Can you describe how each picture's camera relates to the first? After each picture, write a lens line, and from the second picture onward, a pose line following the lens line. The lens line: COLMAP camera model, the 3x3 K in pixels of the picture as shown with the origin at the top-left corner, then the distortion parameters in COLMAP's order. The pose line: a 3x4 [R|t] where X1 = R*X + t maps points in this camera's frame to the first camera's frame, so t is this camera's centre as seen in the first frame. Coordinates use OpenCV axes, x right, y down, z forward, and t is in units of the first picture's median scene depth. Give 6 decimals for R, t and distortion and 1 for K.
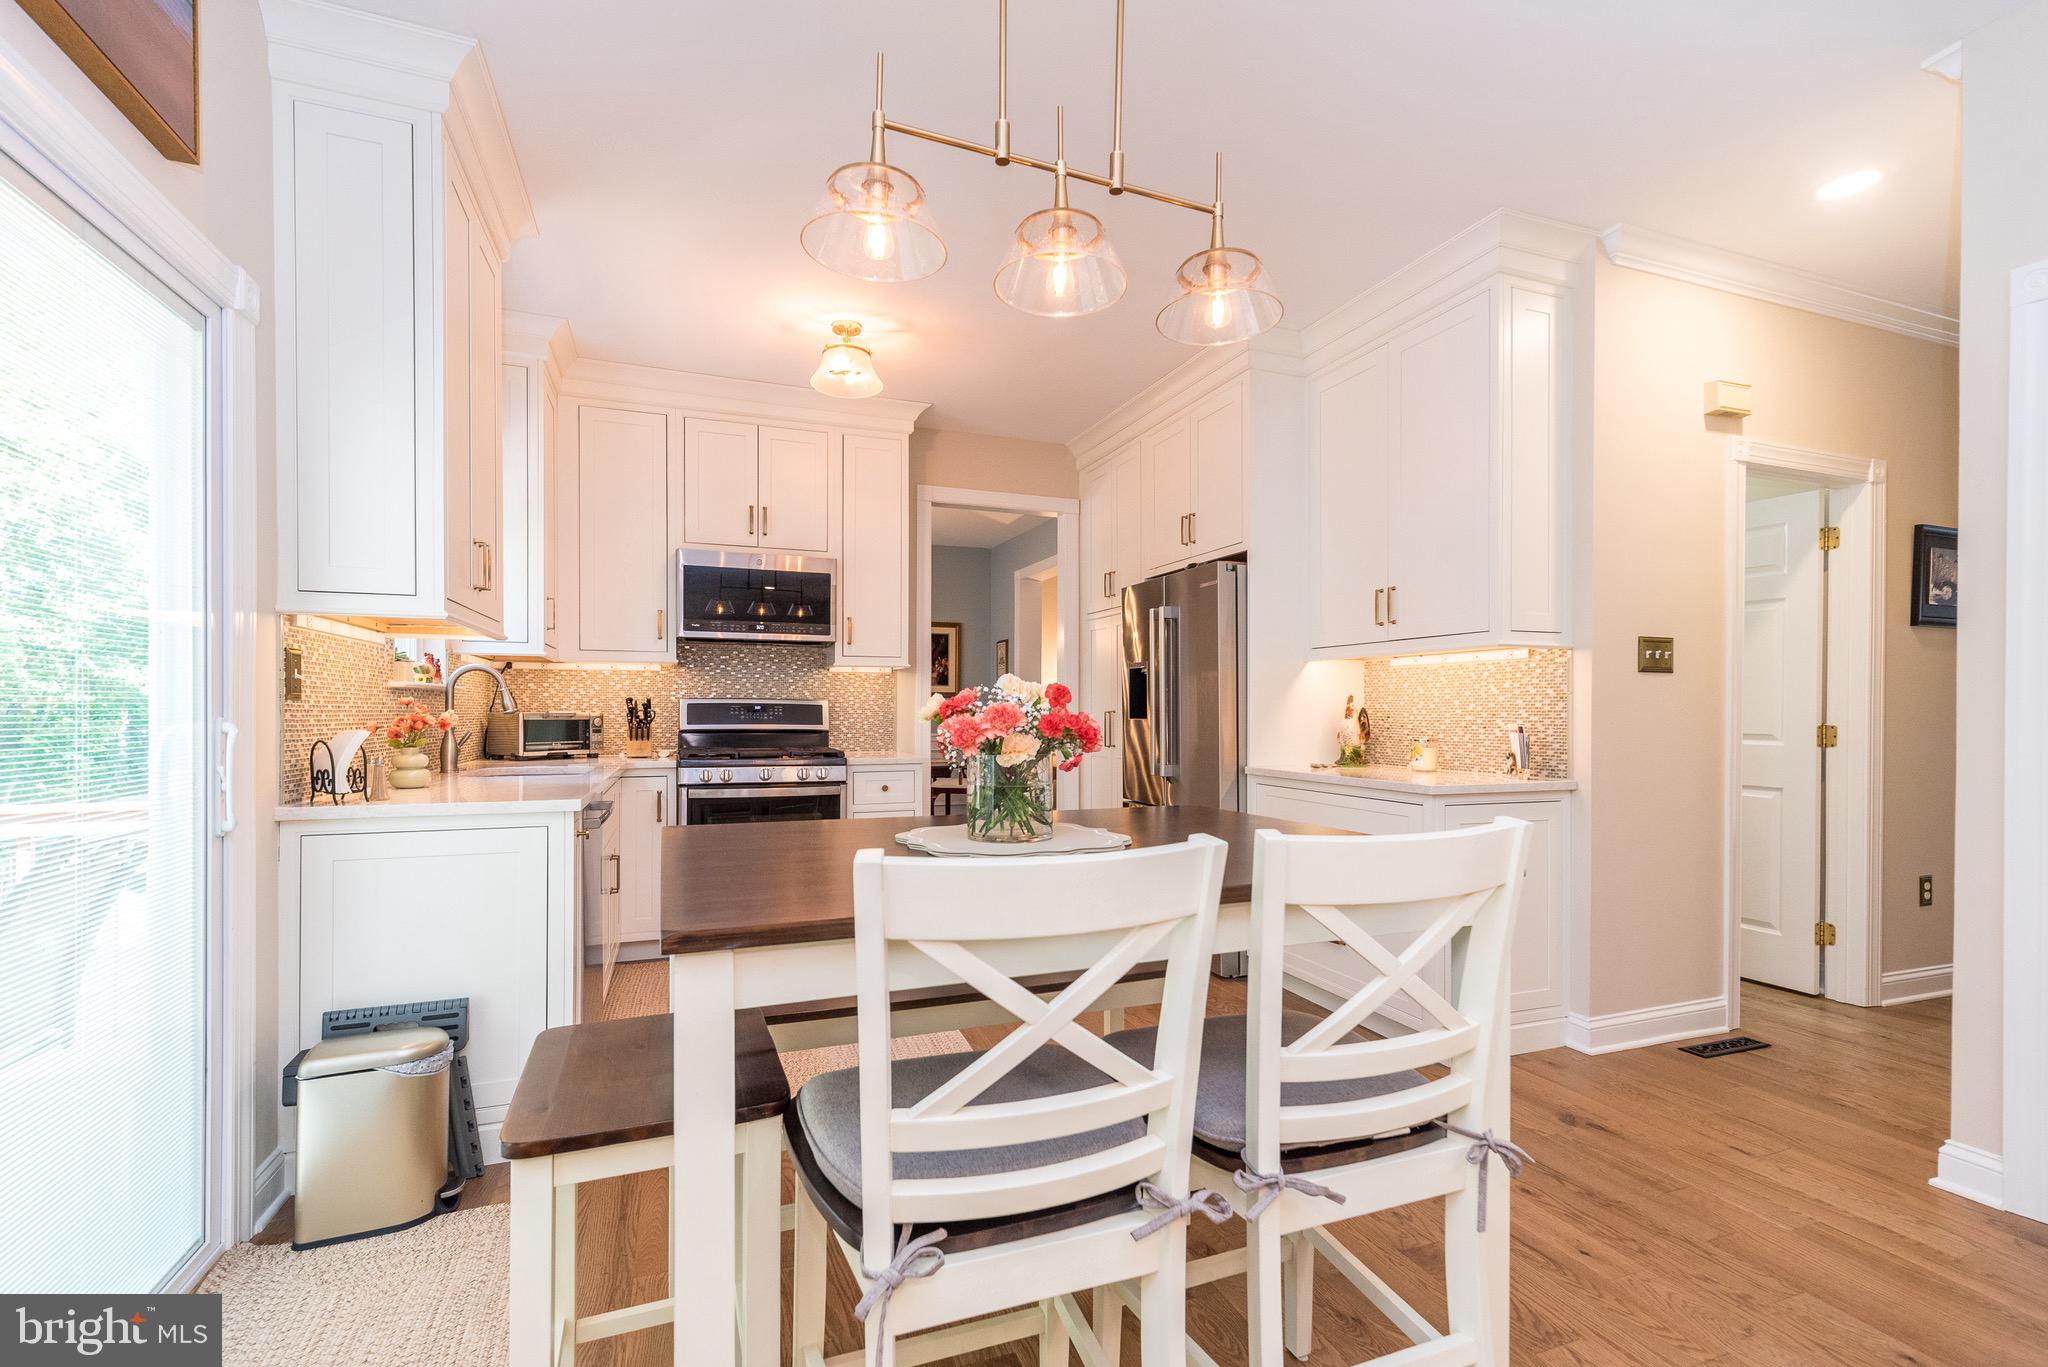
lens RADIAL K [[897.1, 0, 1022.1], [0, 897.1, 660.7], [0, 0, 1]] dist [0.009297, -0.000065]
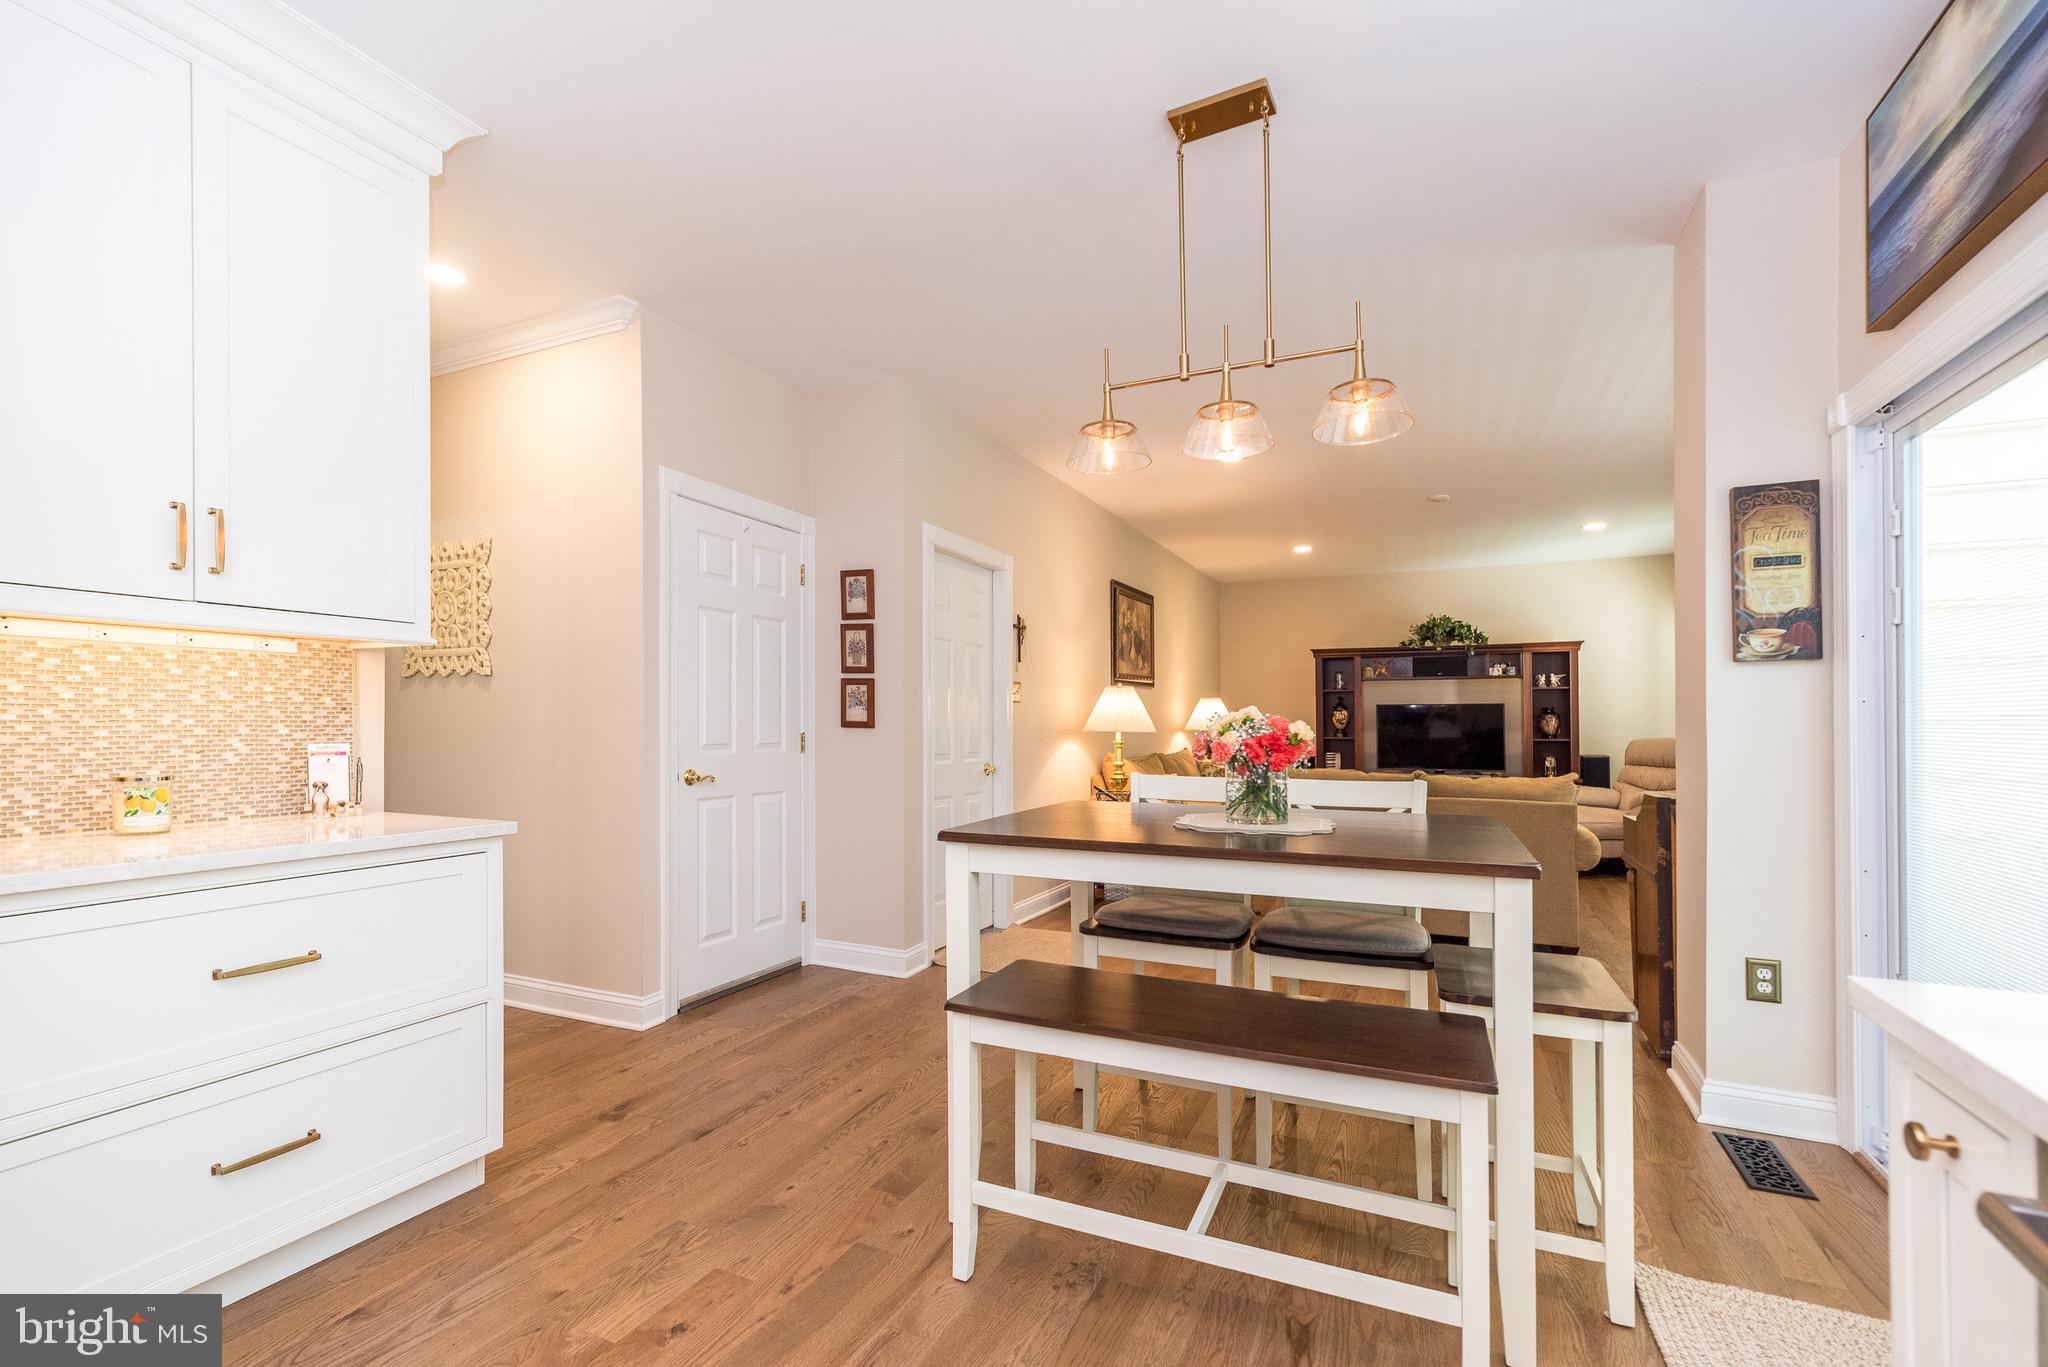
lens RADIAL K [[904.8, 0, 1021.2], [0, 904.8, 675.6], [0, 0, 1]] dist [0.002946, 0.000833]
pose [[-0.702846, 0.031317, 0.710652, -0.282502], [-0.046861, 0.994822, -0.090187, 0.040853], [-0.709797, -0.096689, -0.697739, 0.829316]]
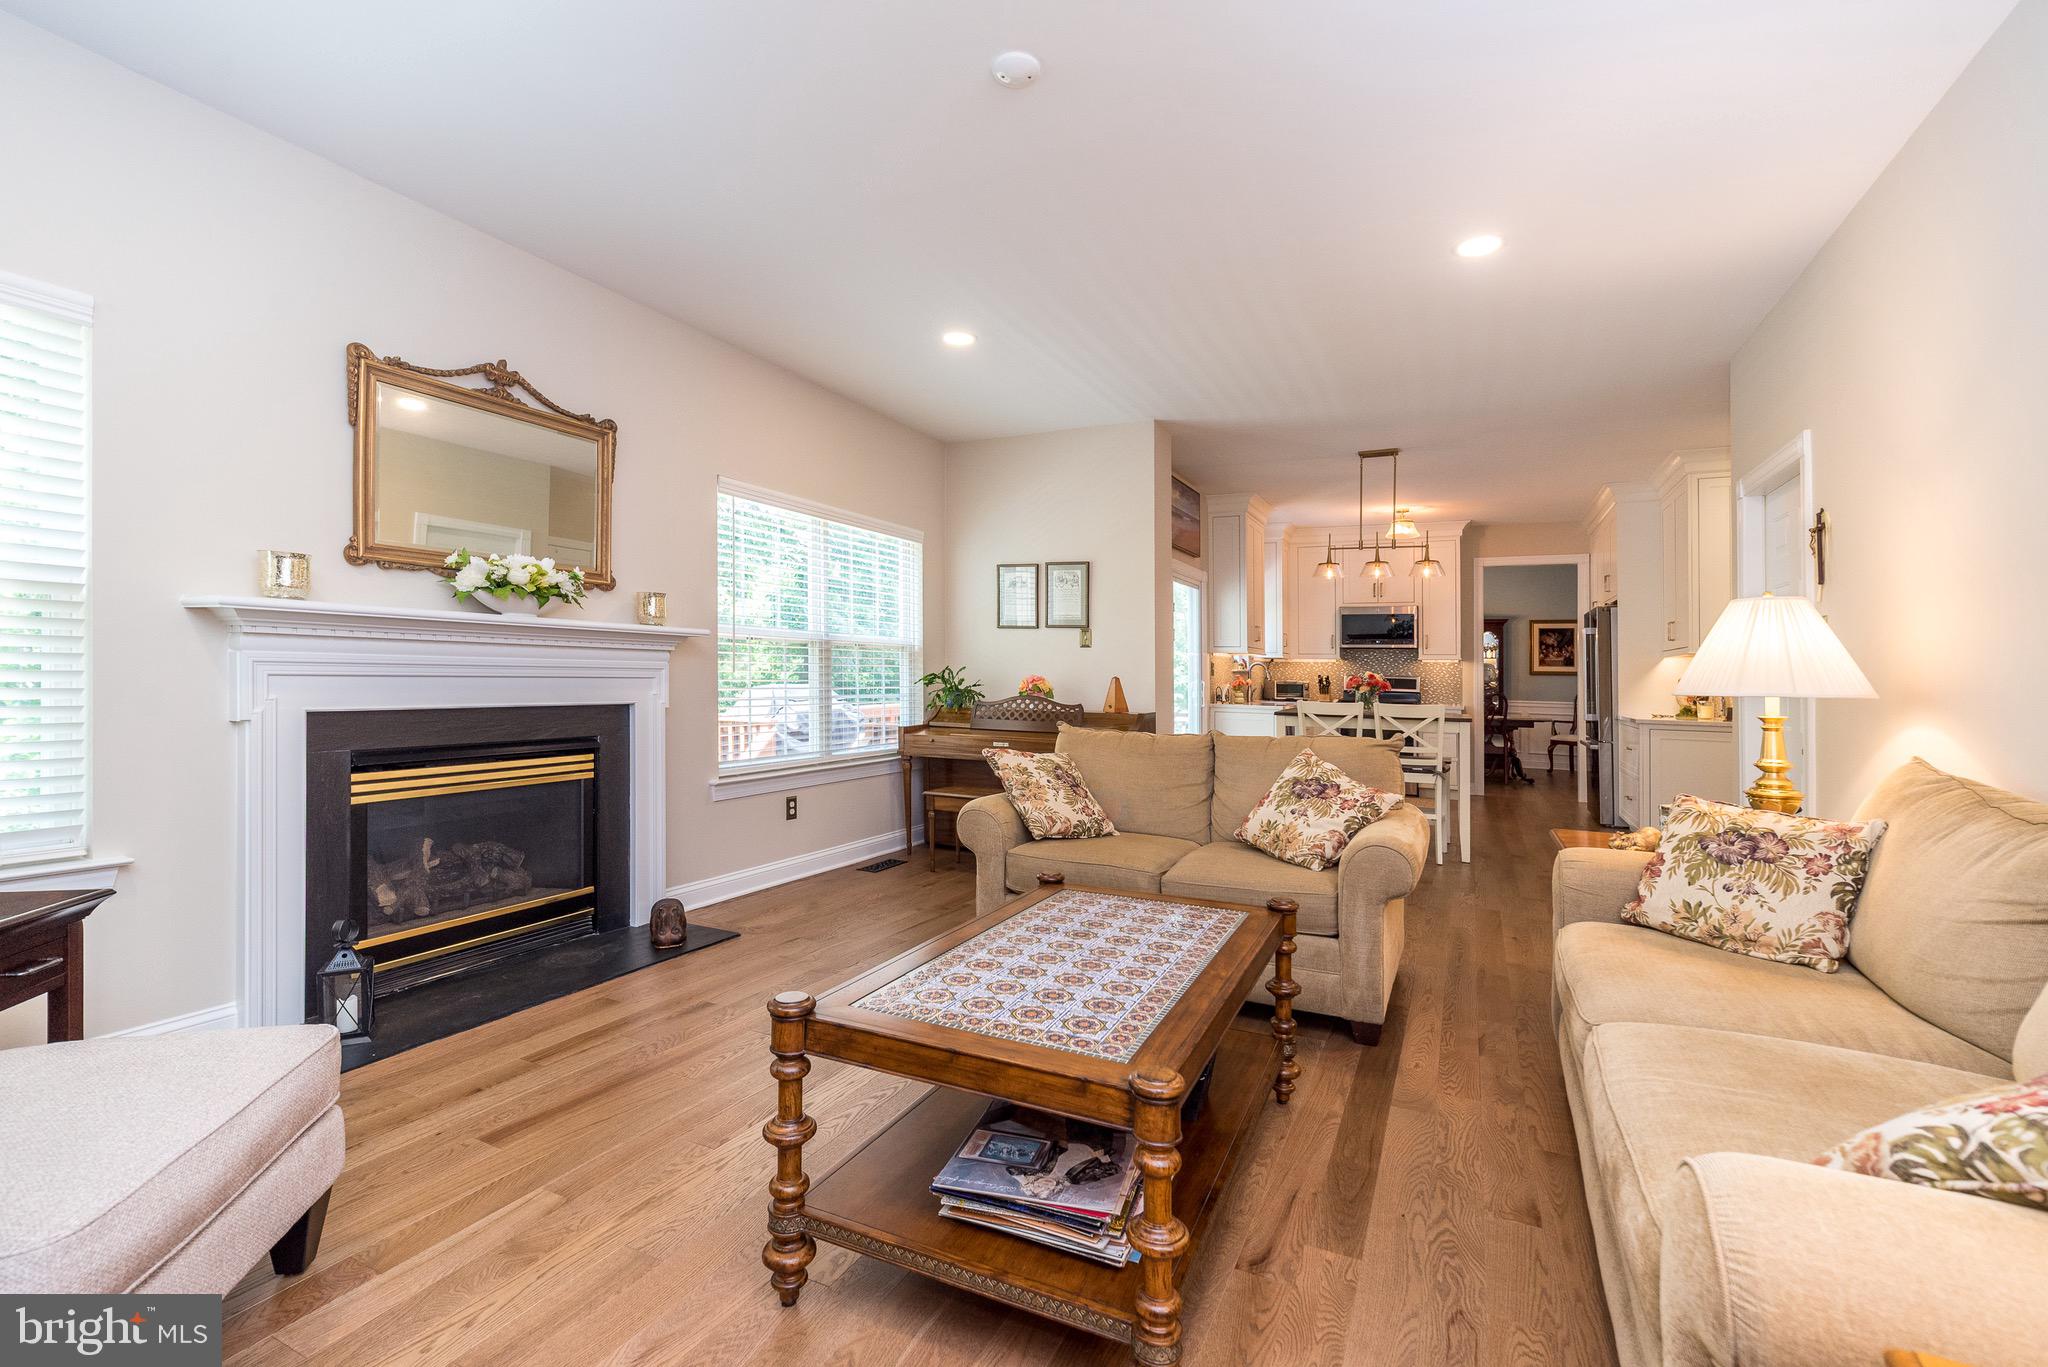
lens RADIAL K [[887.3, 0, 1028.6], [0, 887.3, 655.5], [0, 0, 1]] dist [0.002239, 0.000026]
pose [[0.681099, -0.007706, -0.732151, 0.693432], [0.024720, 0.999617, 0.012476, -0.053903], [0.731774, -0.026596, 0.681028, -1.044887]]
